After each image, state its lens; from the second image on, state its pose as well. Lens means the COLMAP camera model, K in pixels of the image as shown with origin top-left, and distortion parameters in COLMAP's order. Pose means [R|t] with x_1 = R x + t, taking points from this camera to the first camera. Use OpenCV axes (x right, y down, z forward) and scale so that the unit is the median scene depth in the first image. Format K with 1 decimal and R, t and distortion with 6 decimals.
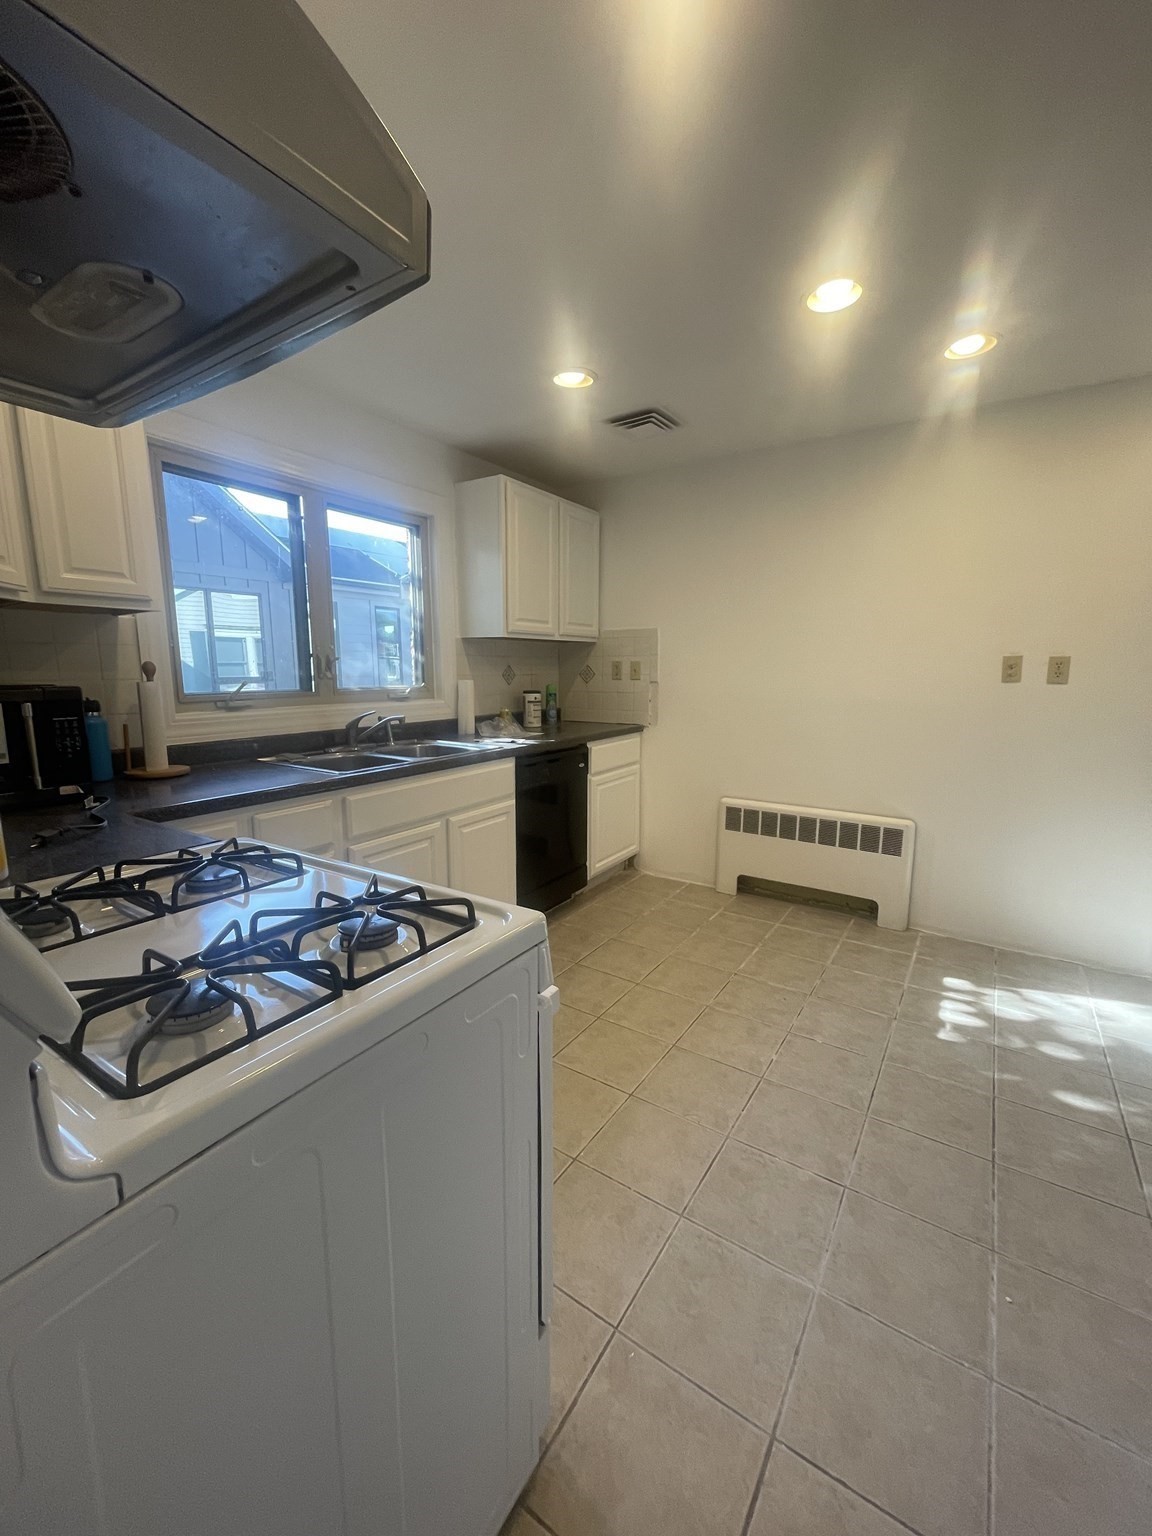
lens RADIAL K [[623.2, 0, 576.0], [0, 623.2, 768.0], [0, 0, 1]] dist [0.000222, -0.000075]
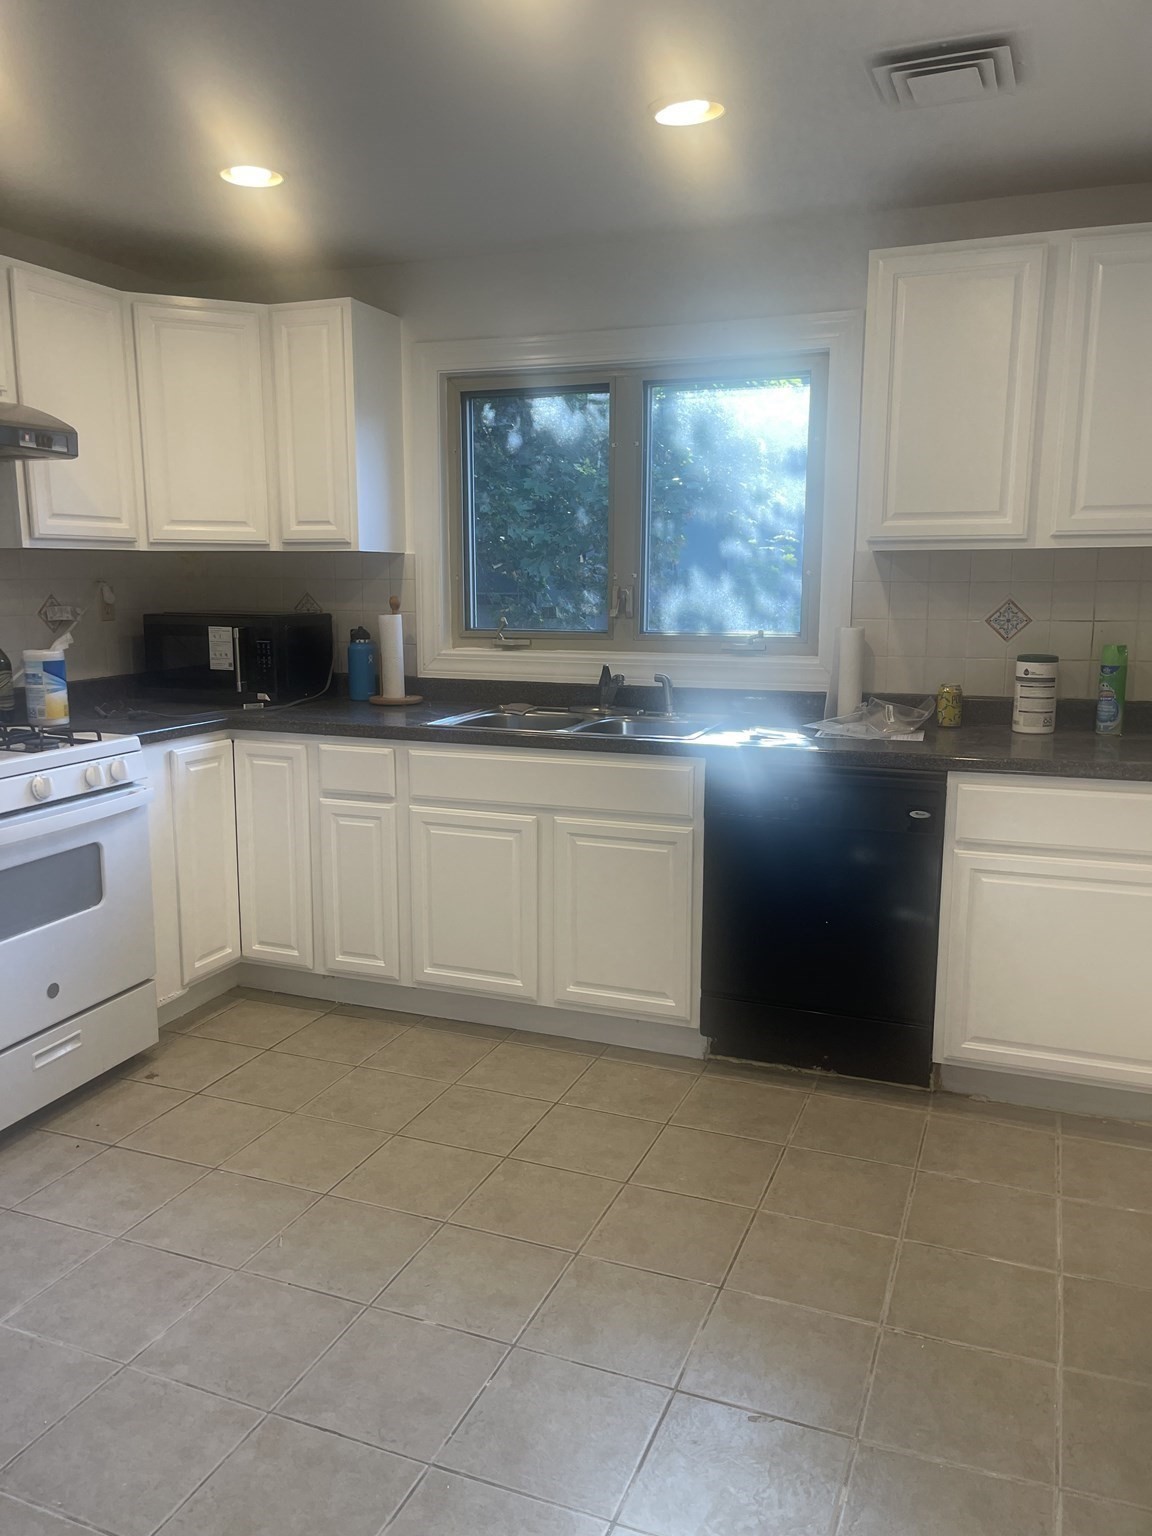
lens RADIAL K [[1191.4, 0, 576.0], [0, 1191.4, 768.0], [0, 0, 1]] dist [0.096452, -0.104837]
pose [[0.198080, 0.166369, -0.965963, 1.010283], [-0.153547, 0.978590, 0.137058, -0.150852], [0.968084, 0.121173, 0.219385, 0.634660]]
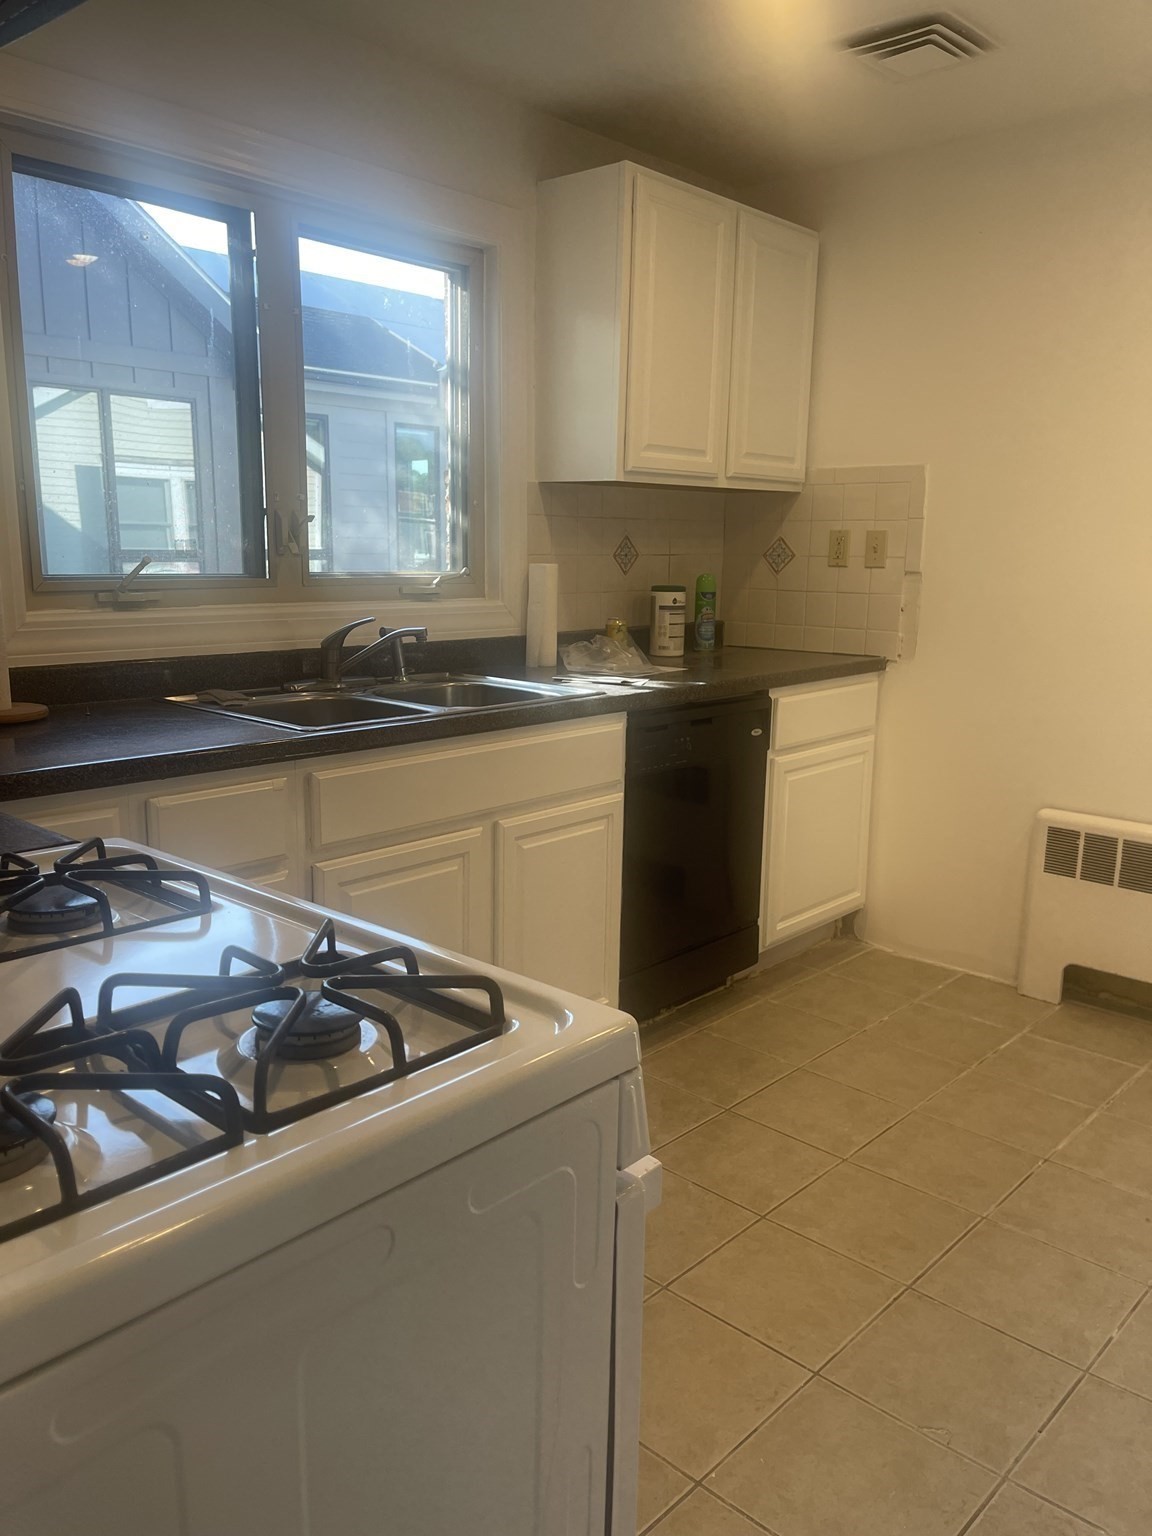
lens RADIAL K [[1169.7, 0, 575.1], [0, 1169.7, 779.3], [0, 0, 1]] dist [0.073580, -0.106395]
pose [[0.987220, 0.046351, -0.152471, 0.012484], [-0.040331, 0.998289, 0.042342, -0.000836], [0.154173, -0.035652, 0.987400, 0.012034]]
